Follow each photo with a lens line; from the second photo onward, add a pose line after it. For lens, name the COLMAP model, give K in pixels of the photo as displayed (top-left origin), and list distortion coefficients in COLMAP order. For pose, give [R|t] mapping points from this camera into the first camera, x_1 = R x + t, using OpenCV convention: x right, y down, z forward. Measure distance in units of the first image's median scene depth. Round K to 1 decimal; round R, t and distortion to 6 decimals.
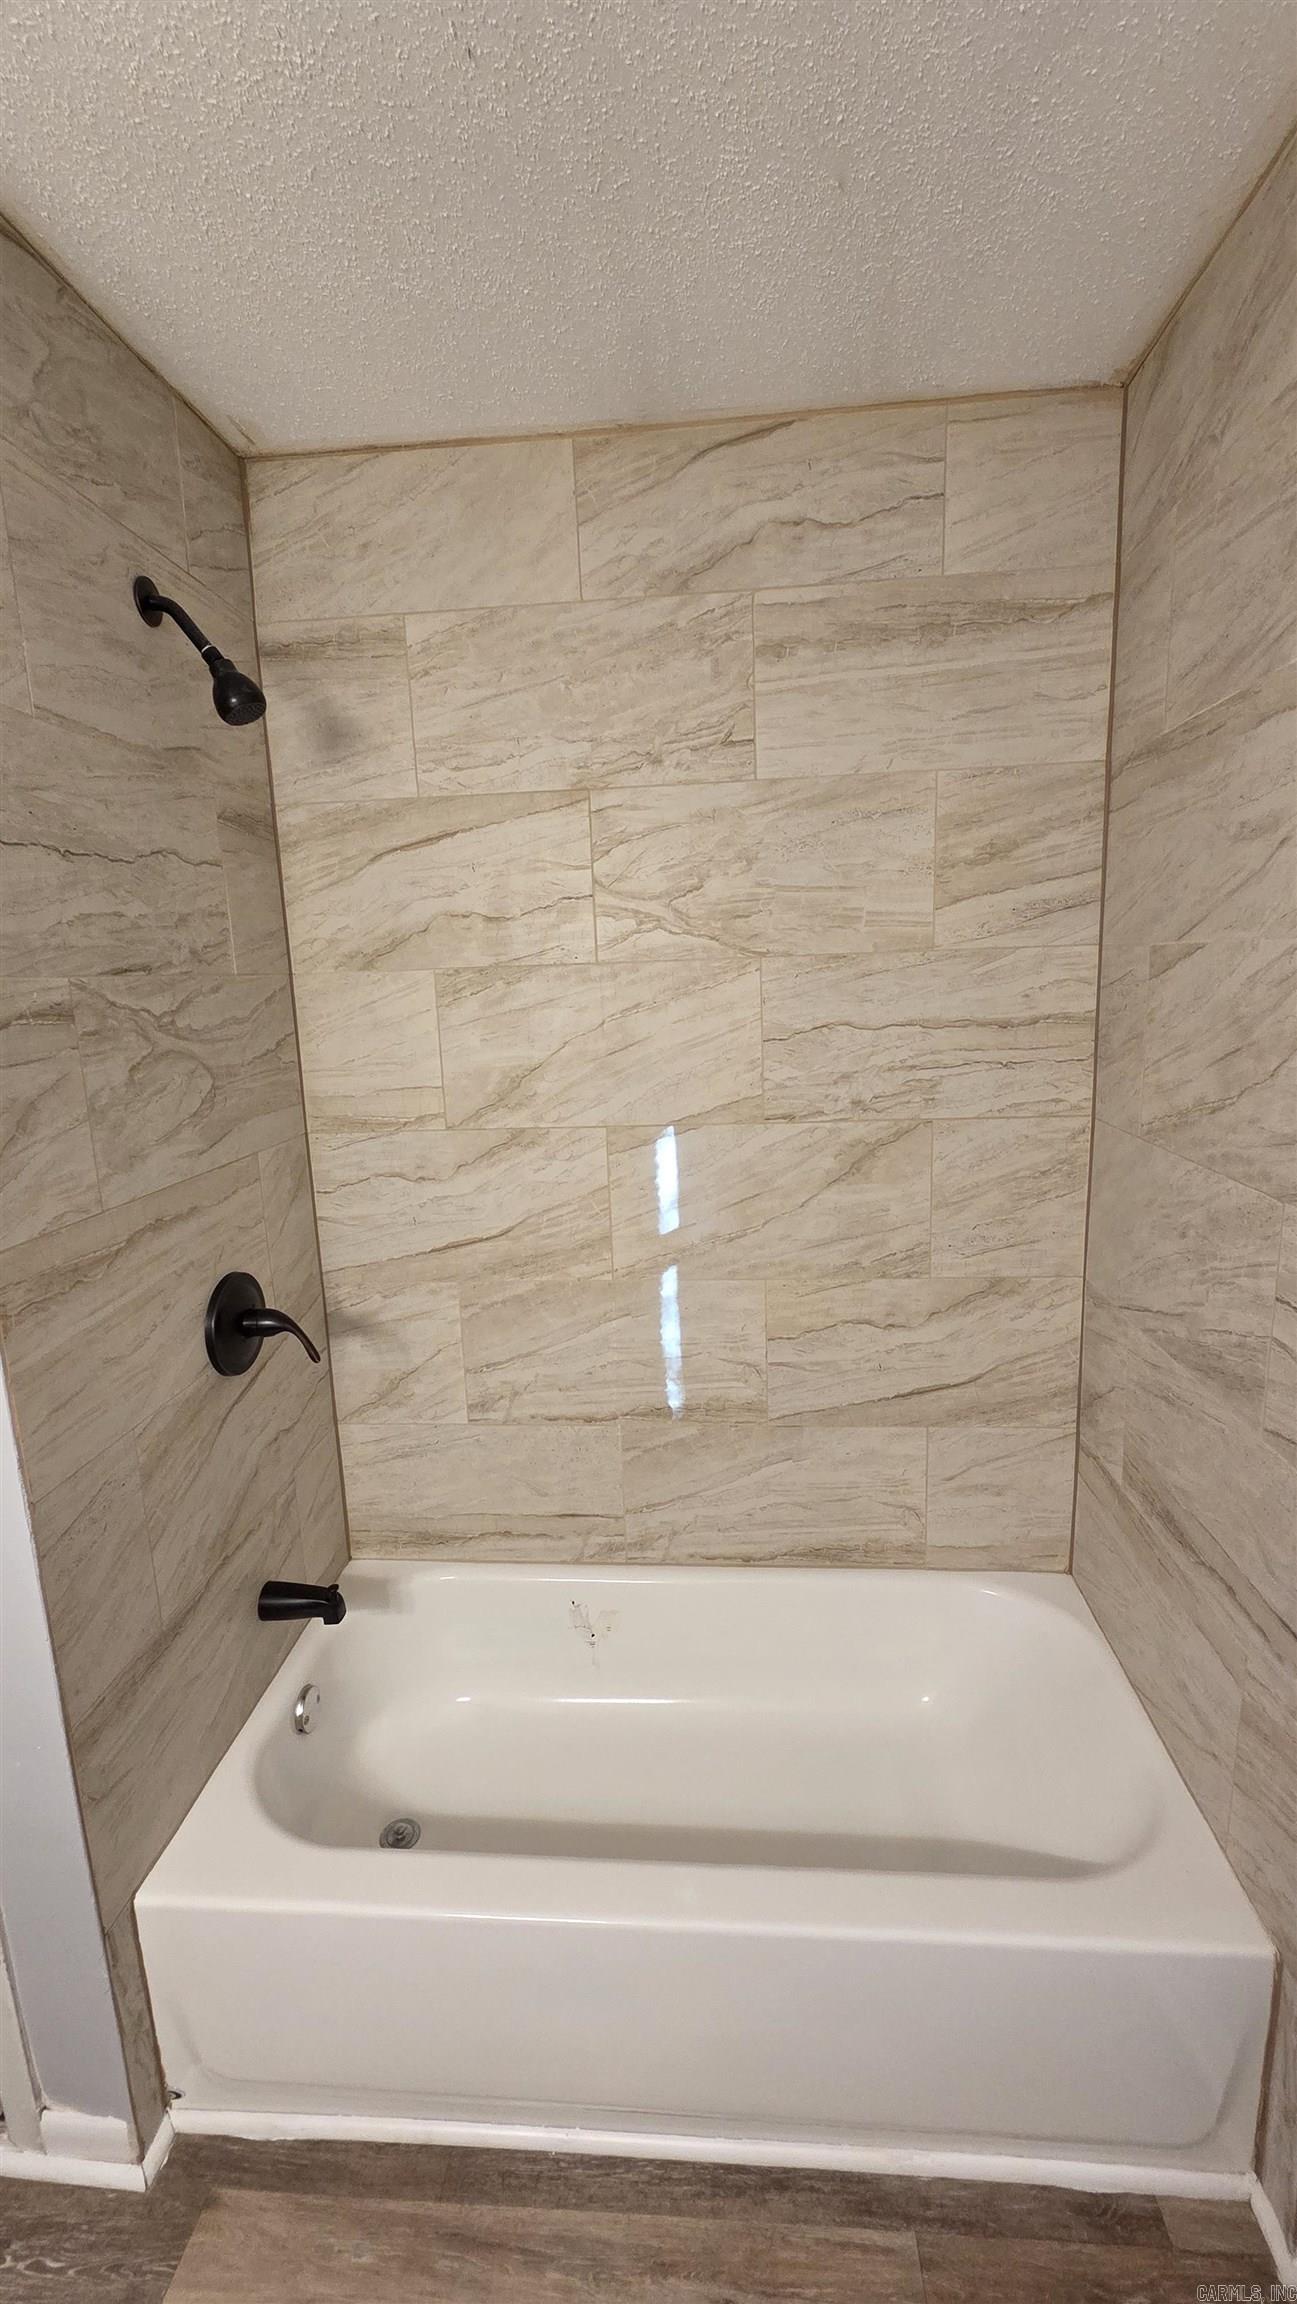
lens RADIAL K [[937.2, 0, 648.5], [0, 937.2, 1152.0], [0, 0, 1]] dist [0.000561, 0.000037]
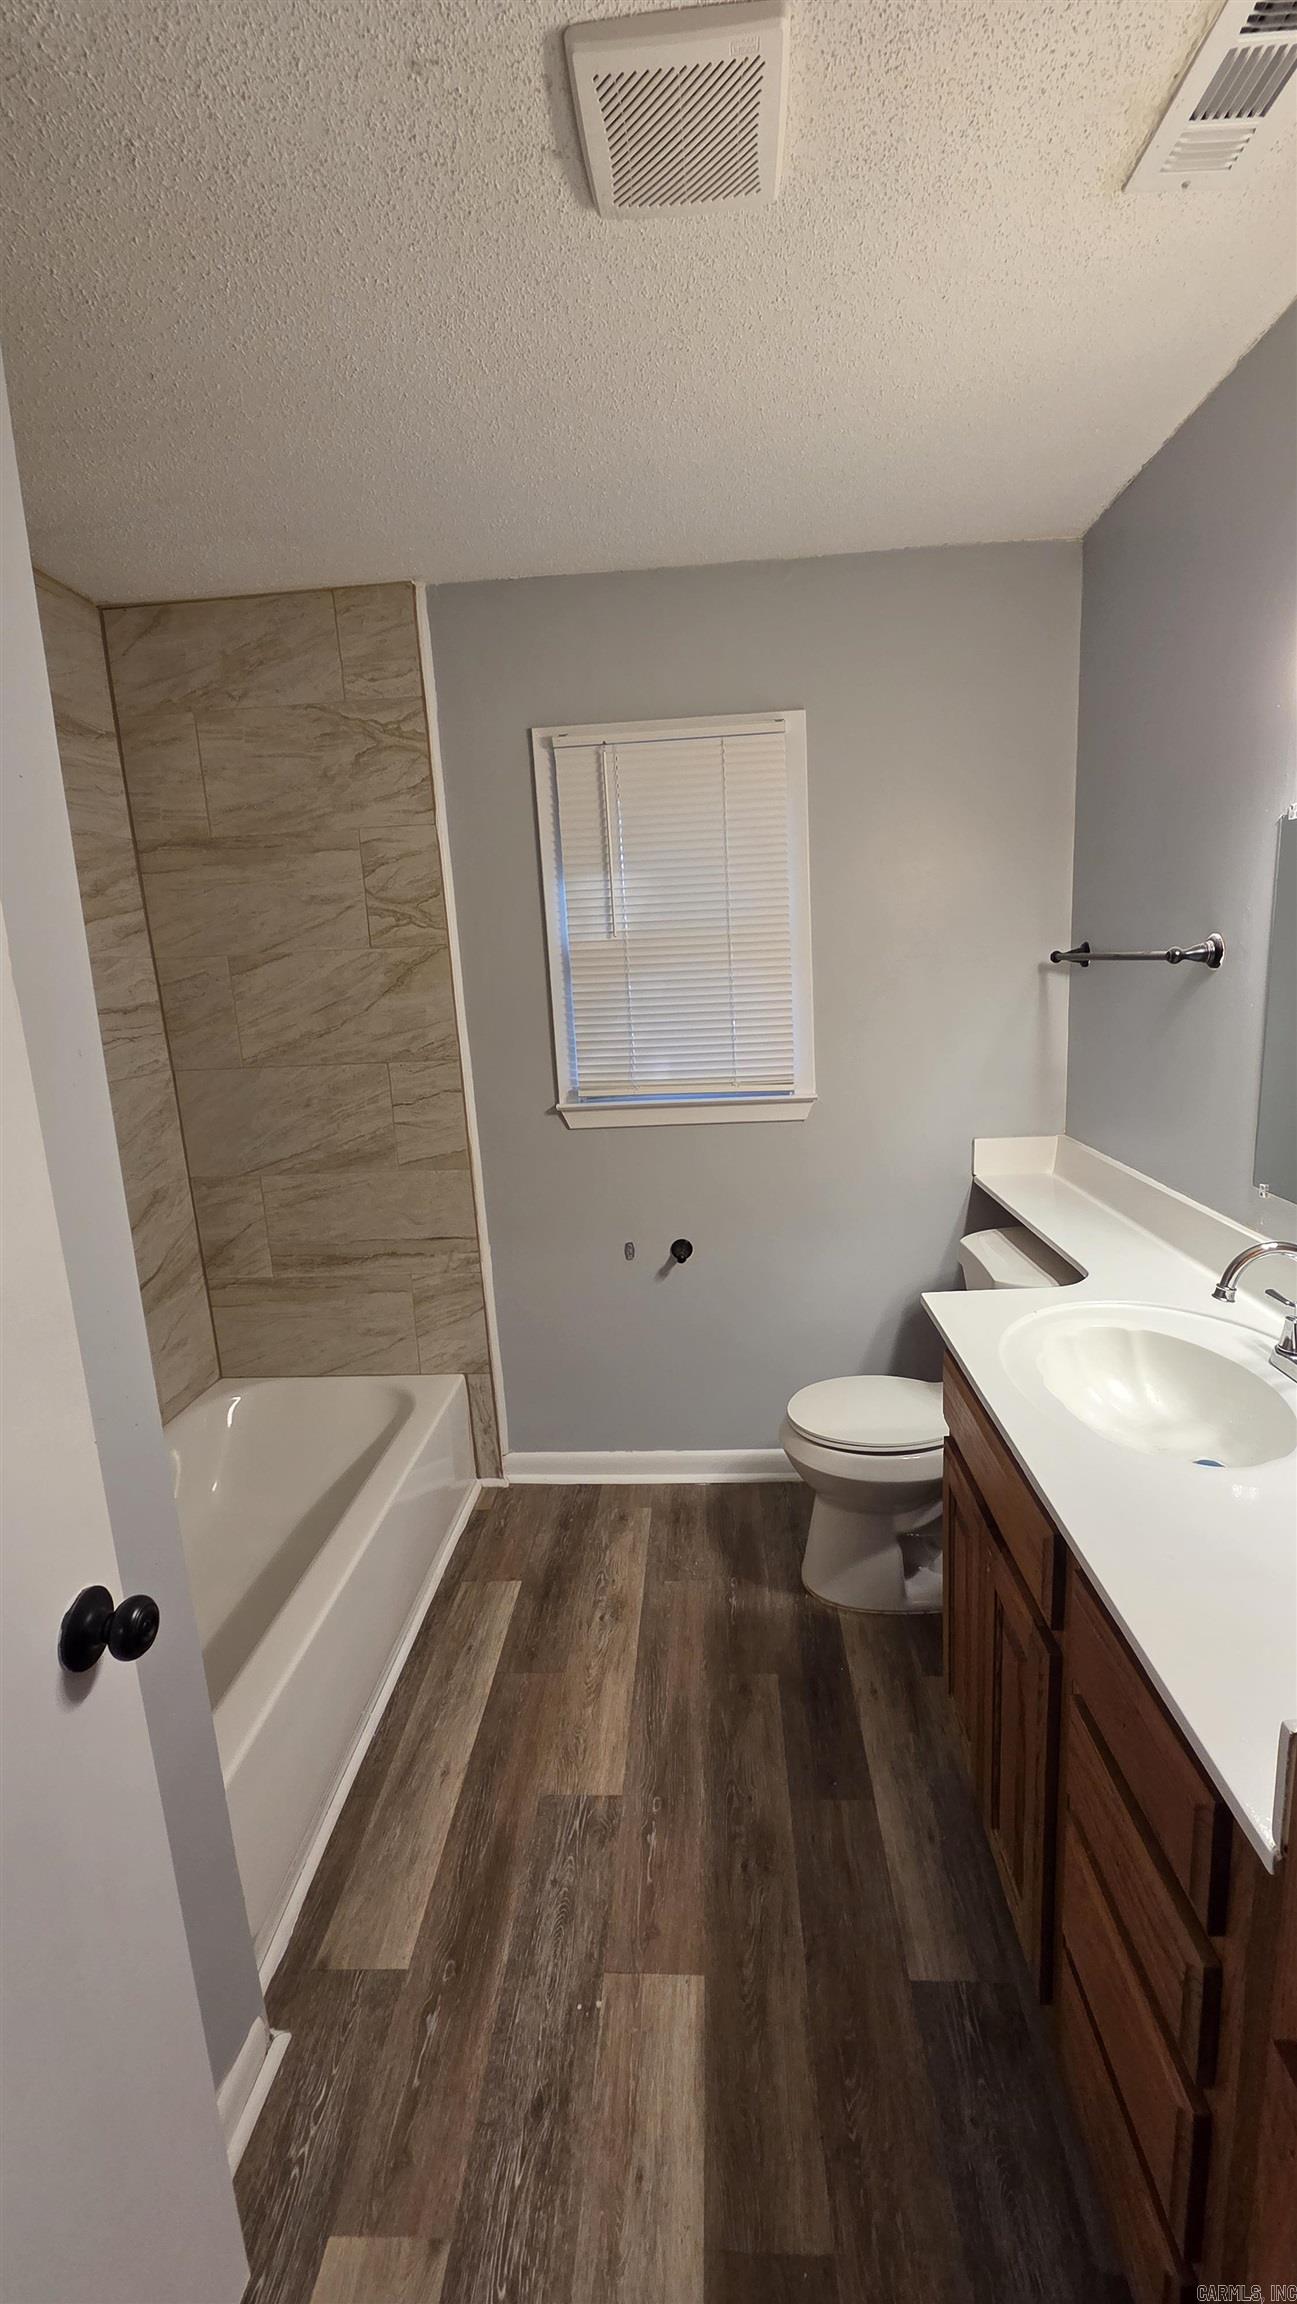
lens RADIAL K [[937.2, 0, 648.5], [0, 937.2, 1152.0], [0, 0, 1]] dist [0.000561, 0.000037]
pose [[-0.011859, -0.162096, 0.986704, -1.457558], [0.238376, 0.957865, 0.160223, 0.041746], [-0.971101, 0.237107, 0.027280, 0.319556]]
